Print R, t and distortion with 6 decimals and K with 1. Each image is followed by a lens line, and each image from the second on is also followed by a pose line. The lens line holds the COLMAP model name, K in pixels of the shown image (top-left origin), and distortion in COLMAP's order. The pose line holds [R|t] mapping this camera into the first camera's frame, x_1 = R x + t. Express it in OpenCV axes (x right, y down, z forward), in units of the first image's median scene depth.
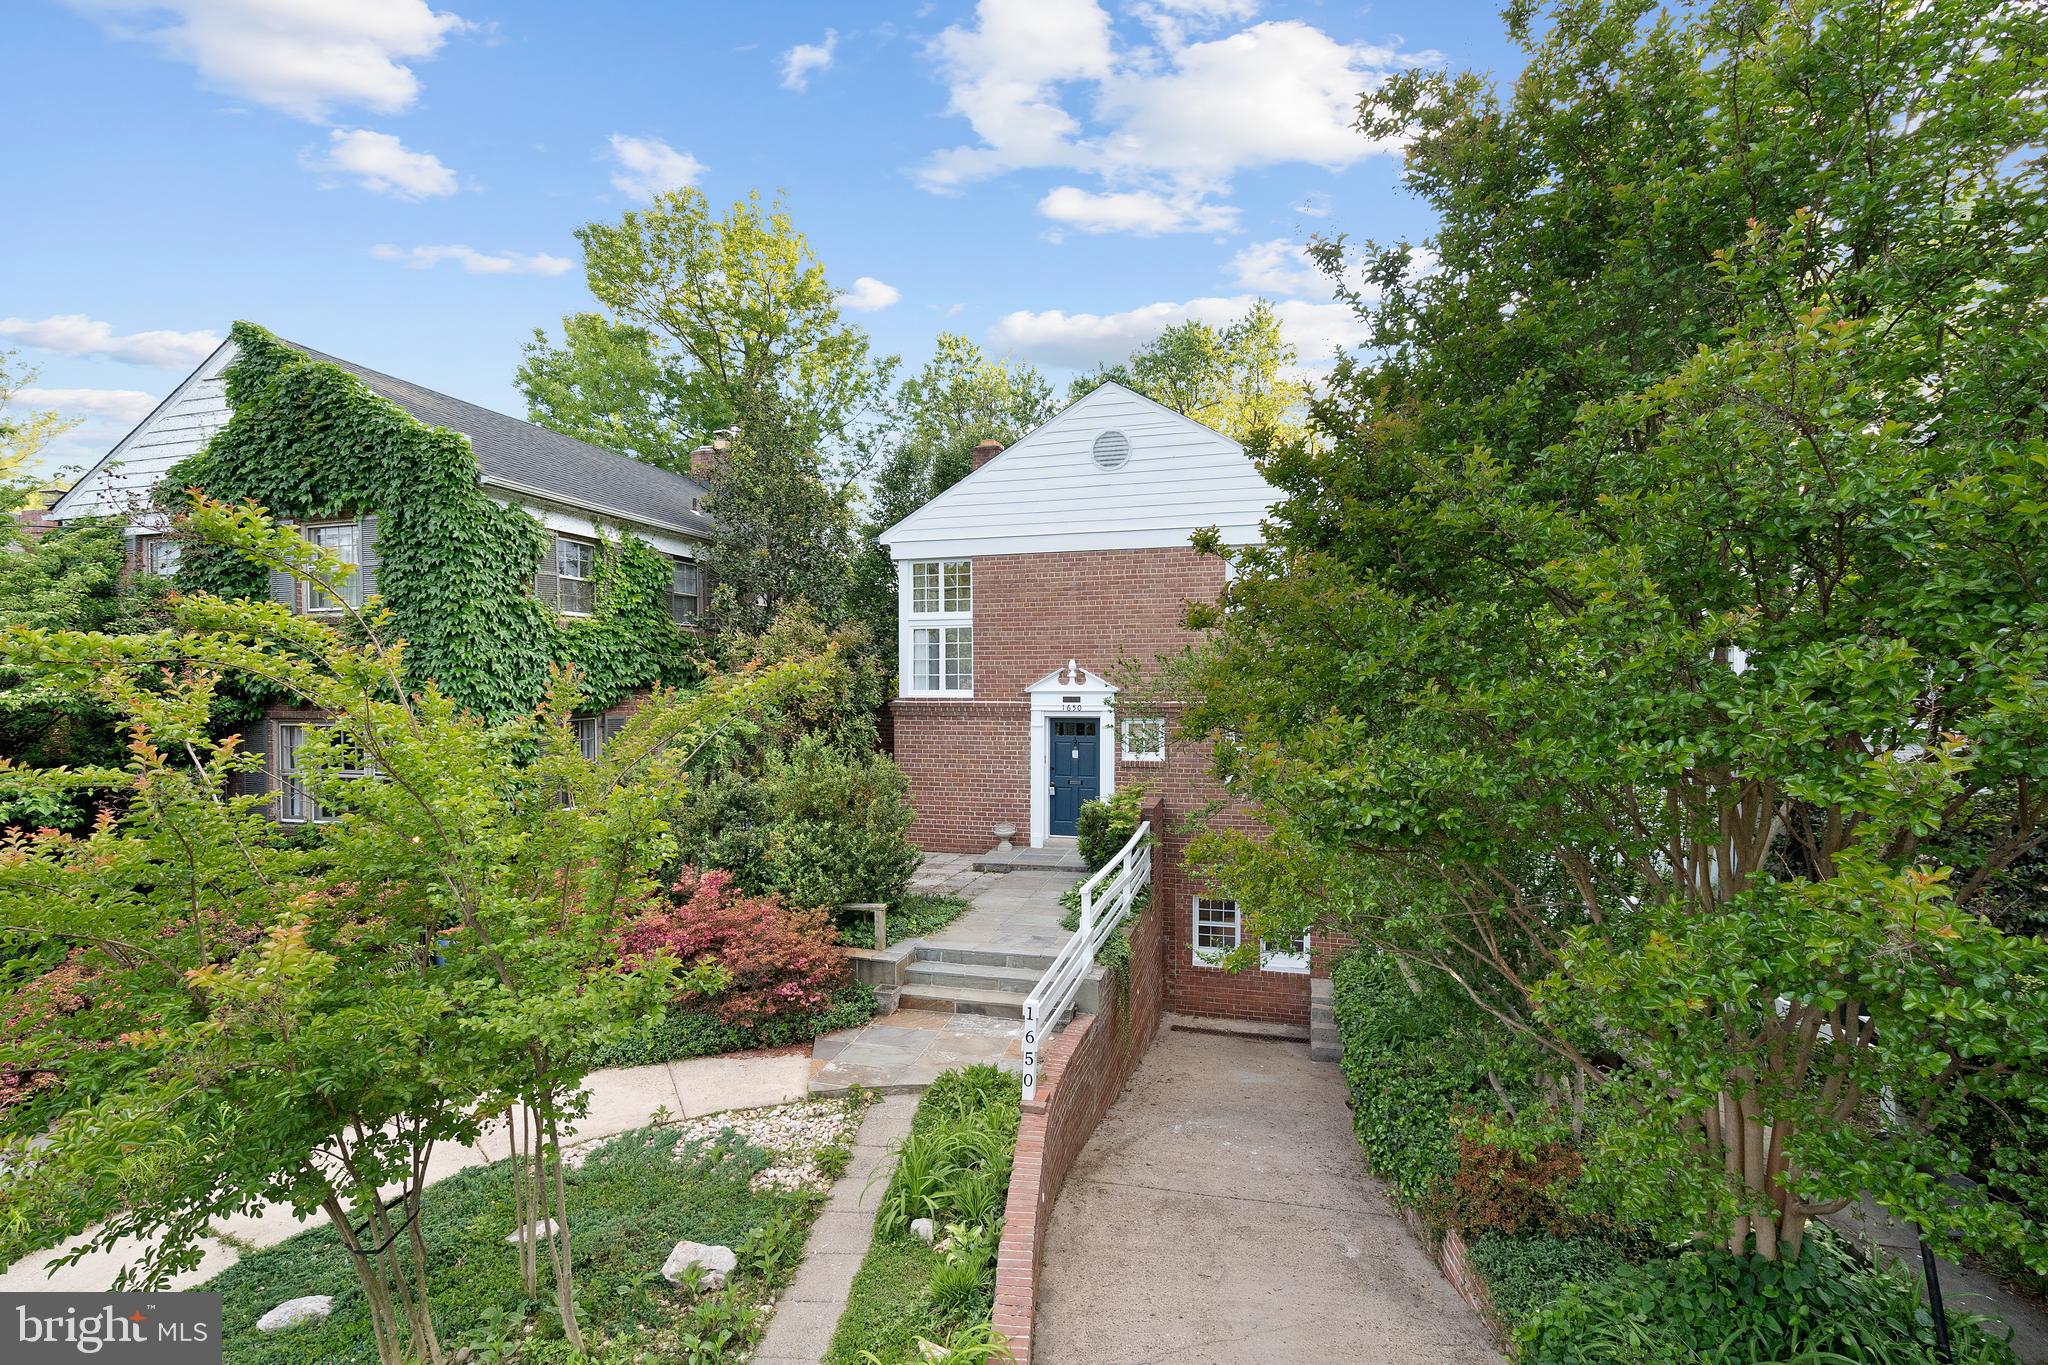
lens RADIAL K [[929.3, 0, 994.3], [0, 929.3, 697.7], [0, 0, 1]] dist [-0.003131, 0.000727]
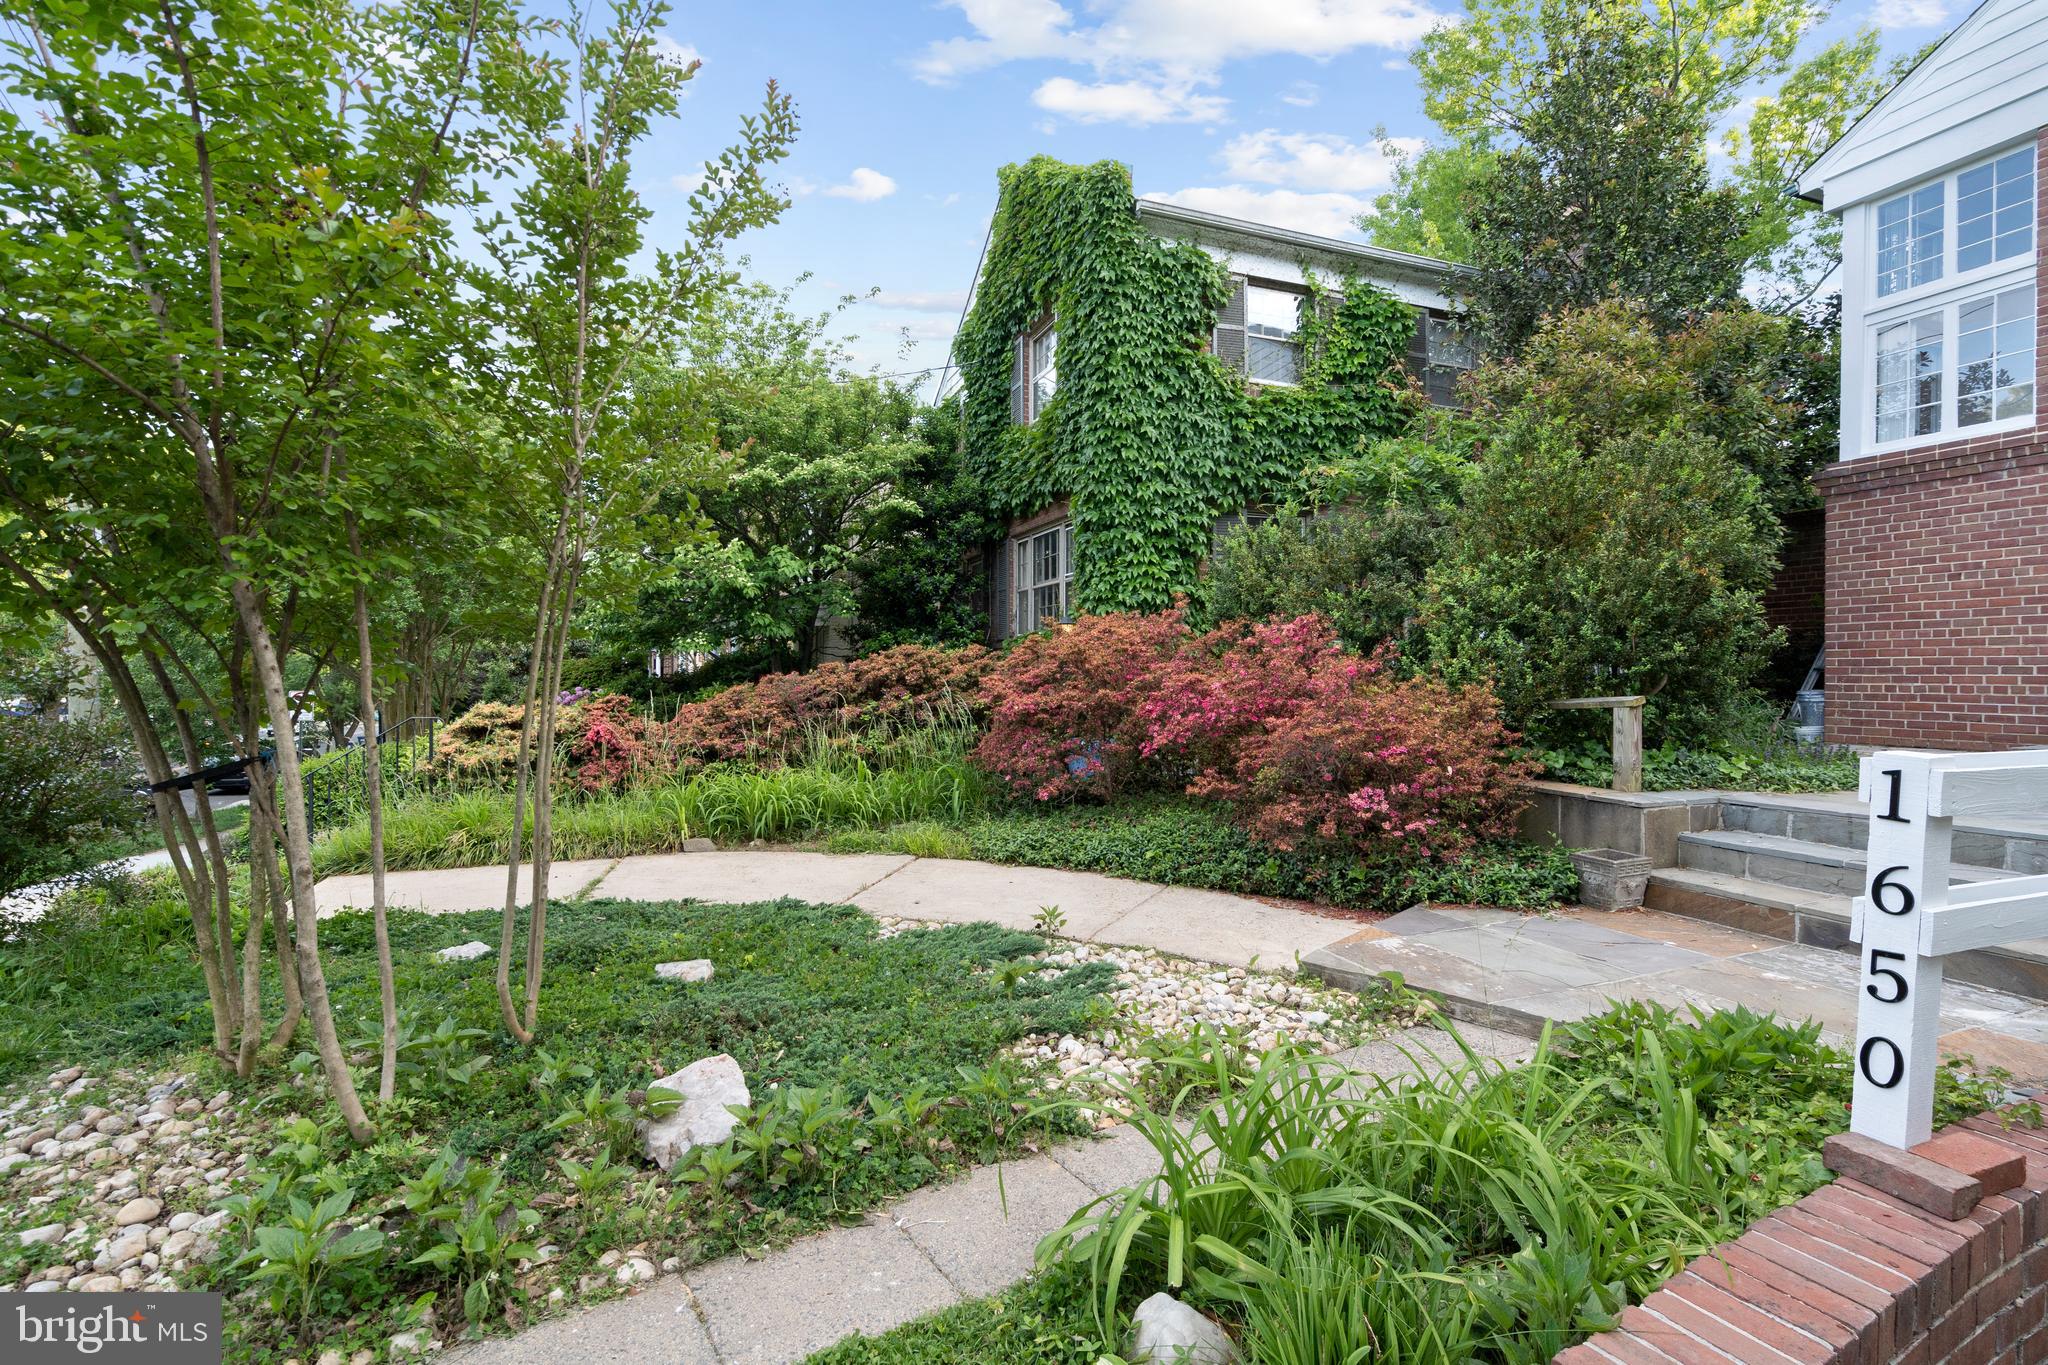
lens RADIAL K [[929.3, 0, 1012.2], [0, 929.3, 678.3], [0, 0, 1]] dist [-0.003131, 0.000727]
pose [[0.603880, 0.013962, -0.796953, 0.056703], [-0.021639, 0.999765, 0.001119, 0.193173], [0.796781, 0.016570, 0.604041, 0.407303]]
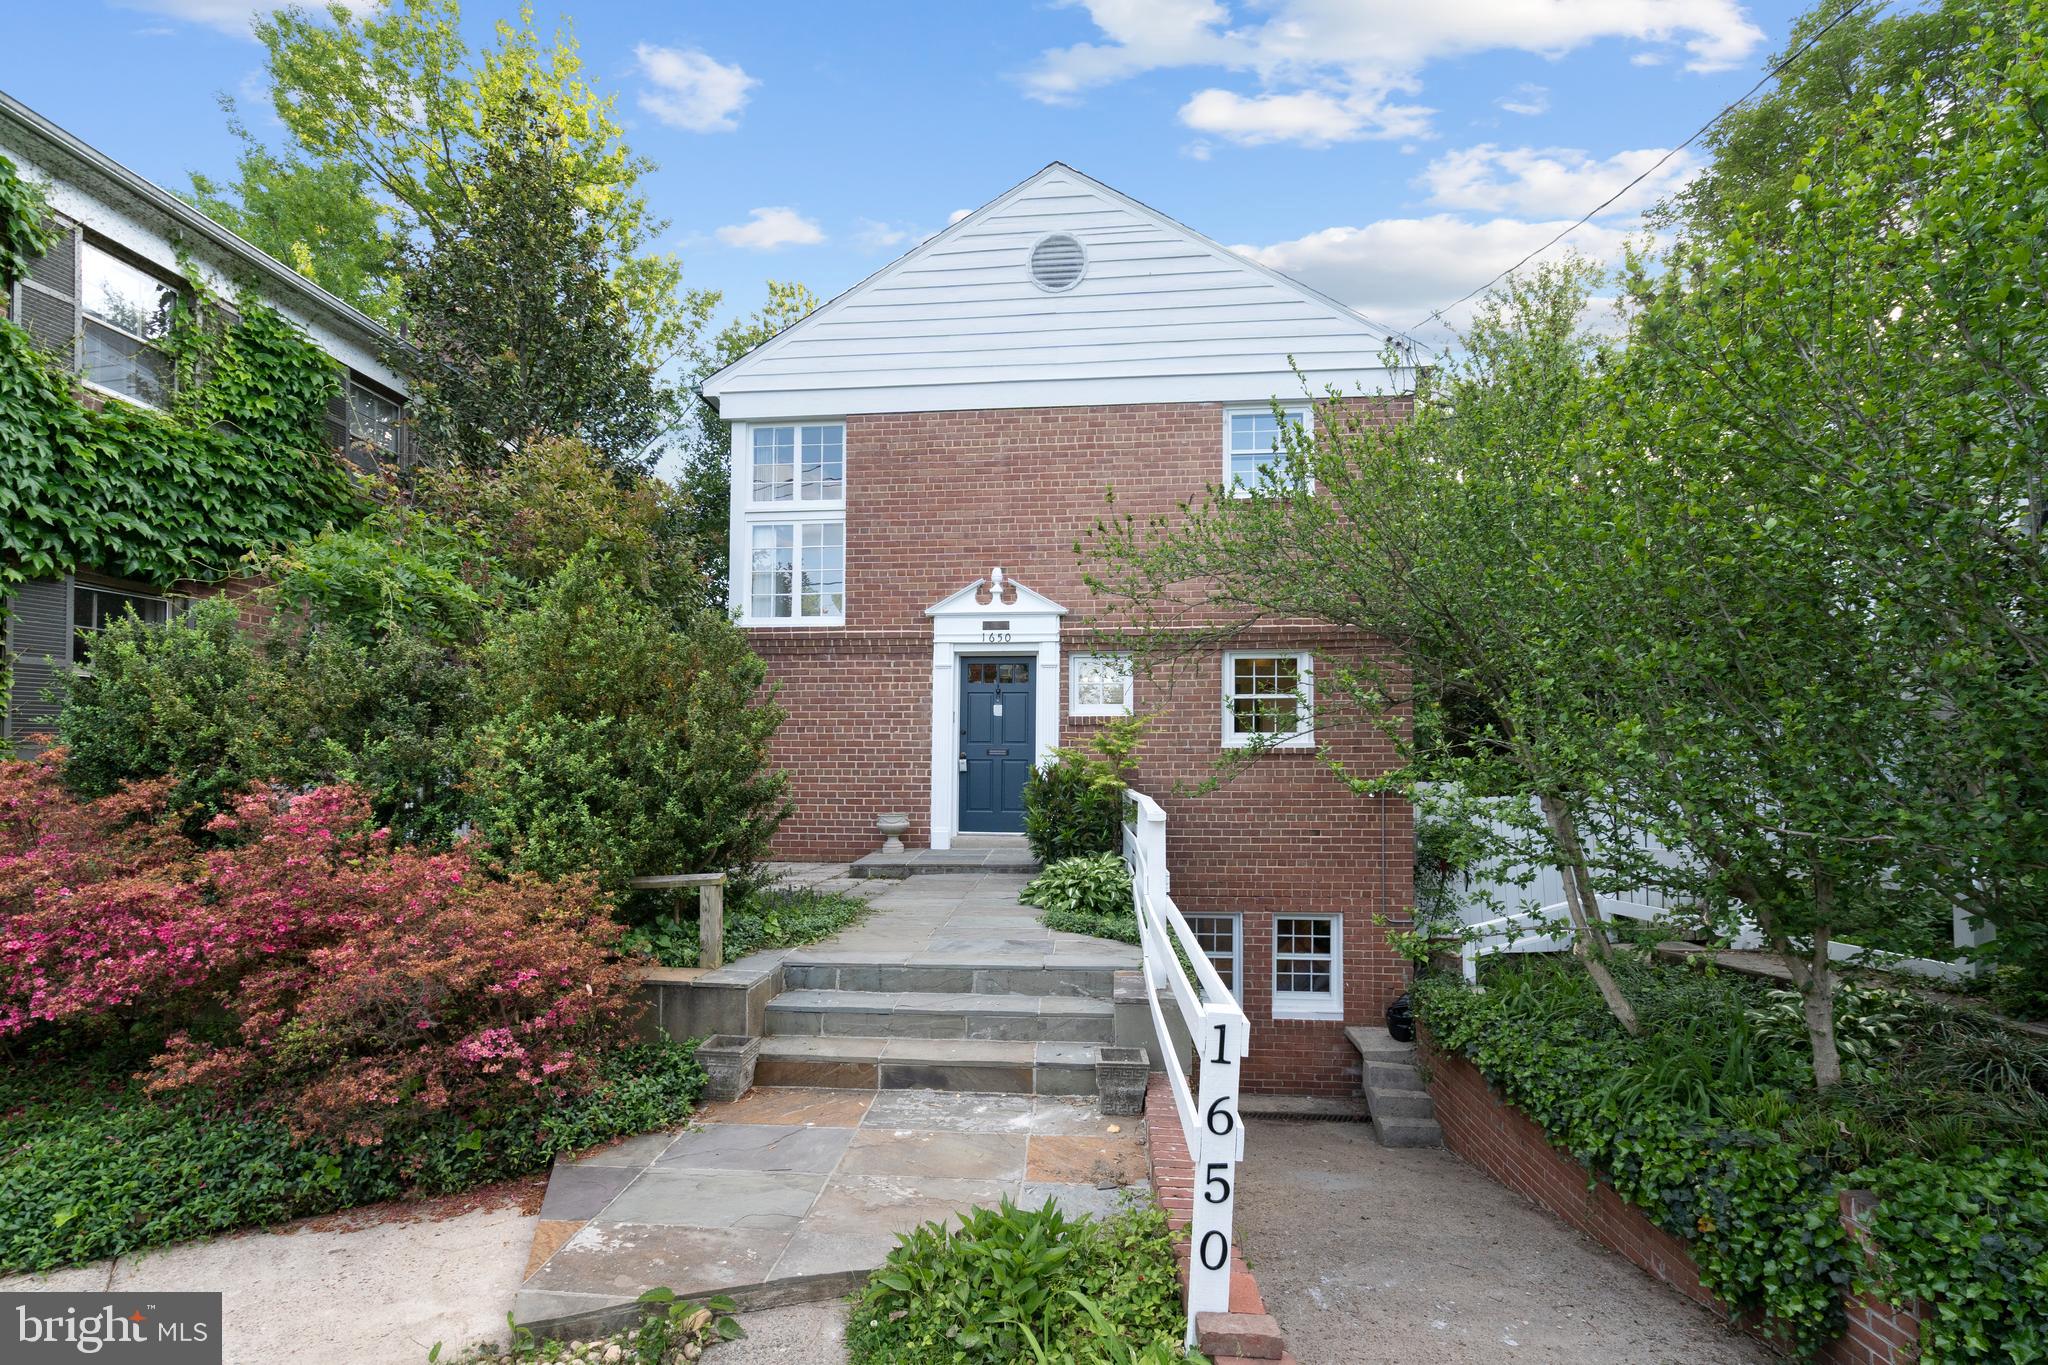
lens RADIAL K [[971.4, 0, 992.6], [0, 971.4, 739.6], [0, 0, 1]] dist [0.002701, -0.000741]
pose [[0.981919, 0.015571, 0.188660, -0.067179], [-0.007360, 0.998998, -0.044151, 0.152860], [-0.189158, 0.041964, 0.981050, 0.414488]]
